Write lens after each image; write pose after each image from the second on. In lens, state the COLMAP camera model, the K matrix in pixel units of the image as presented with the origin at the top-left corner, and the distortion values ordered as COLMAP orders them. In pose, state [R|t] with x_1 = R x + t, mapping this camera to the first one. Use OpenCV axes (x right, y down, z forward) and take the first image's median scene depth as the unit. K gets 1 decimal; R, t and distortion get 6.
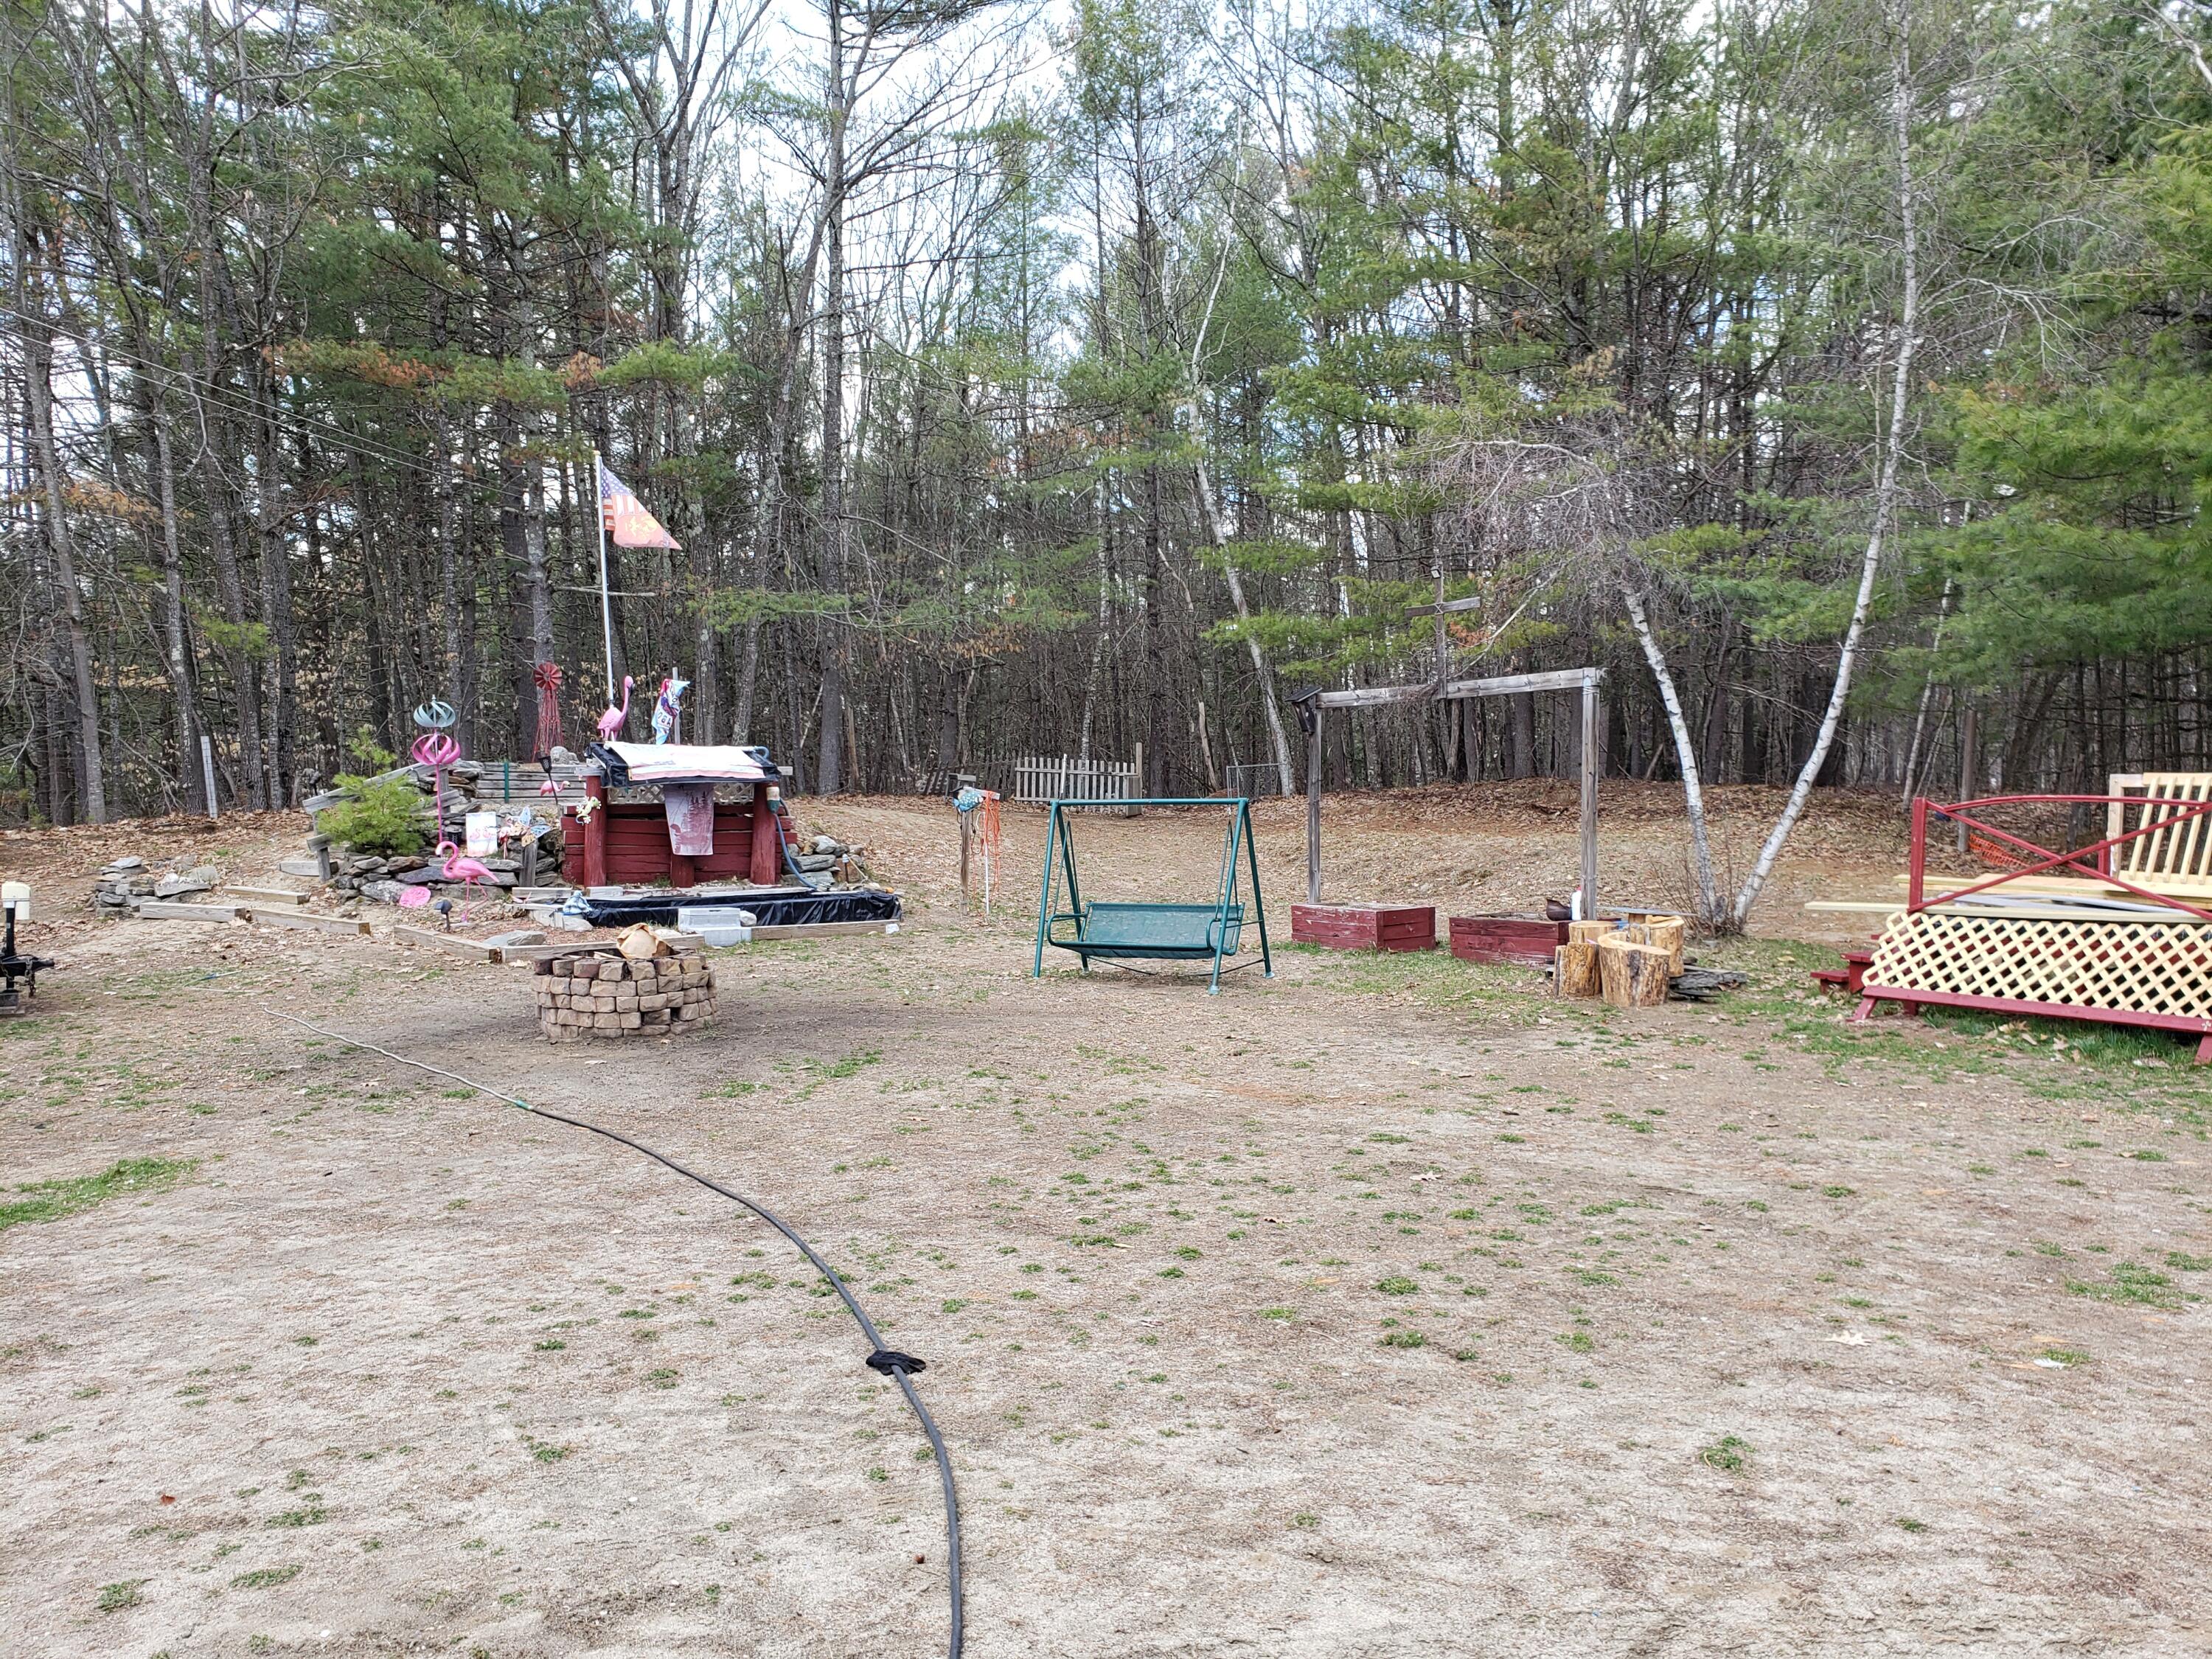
lens RADIAL K [[1475.2, 0, 1106.0], [0, 1475.2, 829.5], [0, 0, 1]] dist [-0.035494, 0.003348]
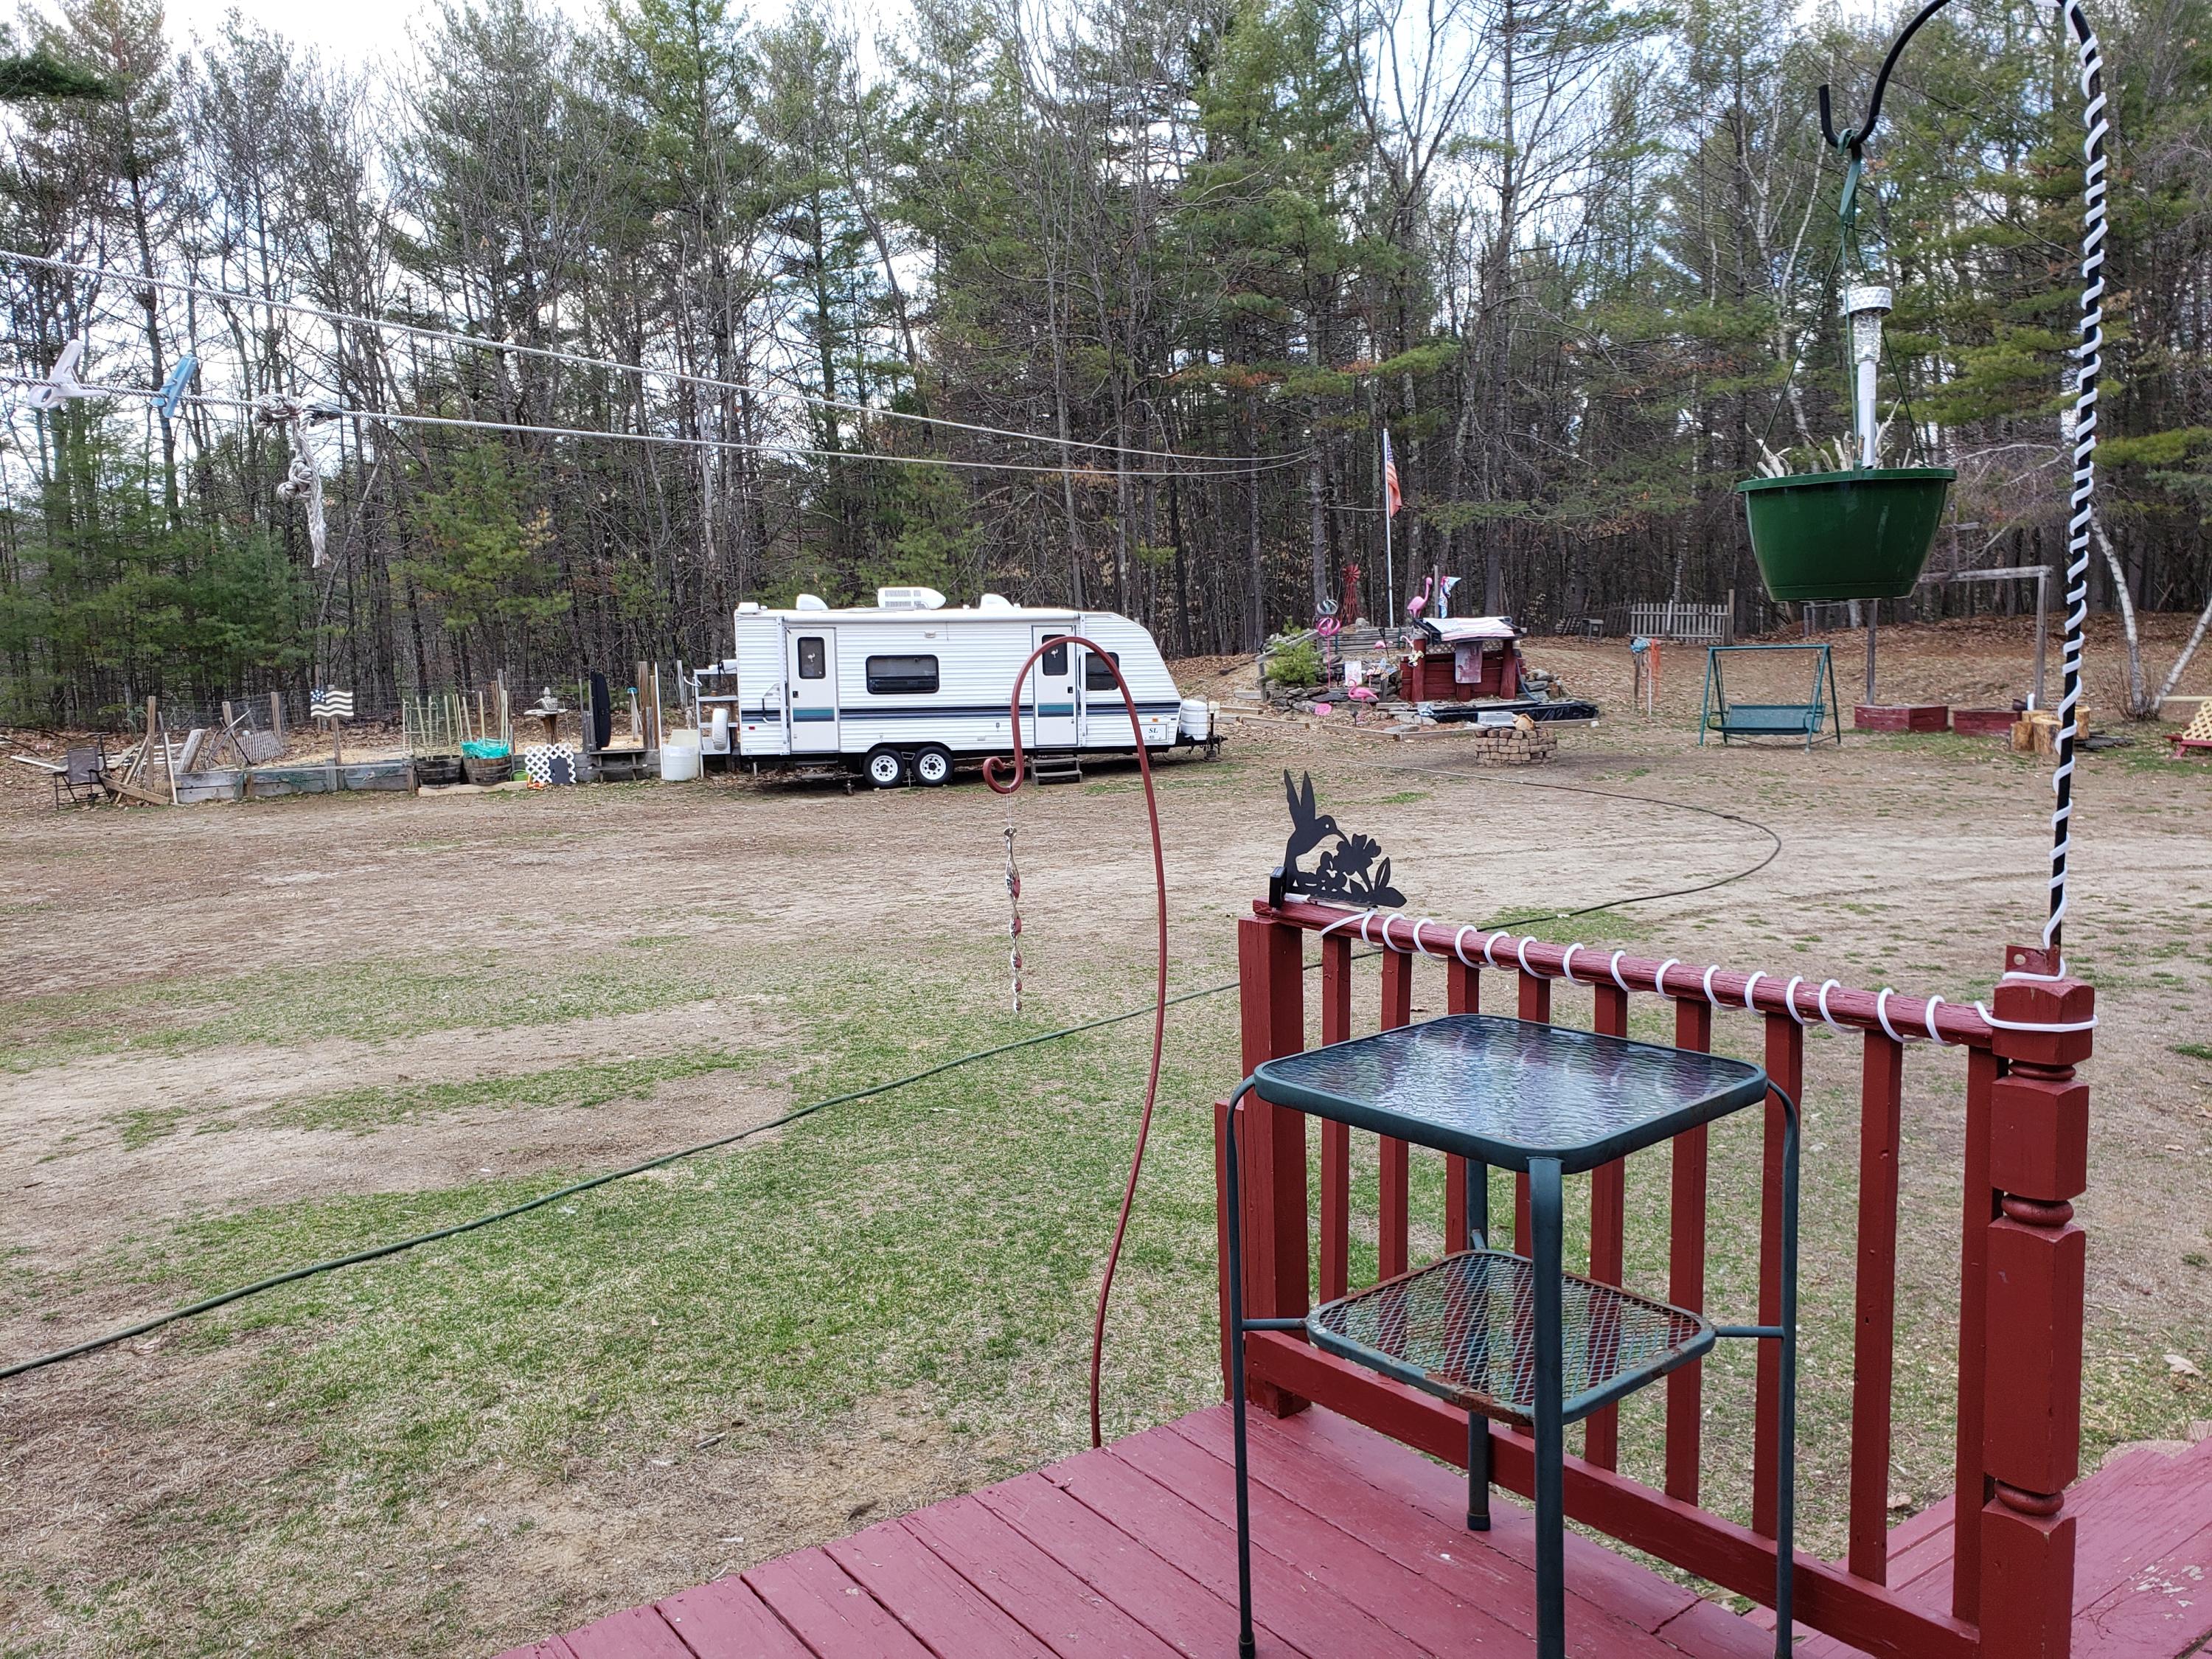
lens RADIAL K [[1475.2, 0, 1106.0], [0, 1475.2, 829.5], [0, 0, 1]] dist [-0.035494, 0.003348]
pose [[0.937343, 0.012976, -0.348165, -0.086369], [0.027840, 0.993322, 0.111970, -0.017670], [0.347293, -0.114647, 0.930722, -0.809414]]
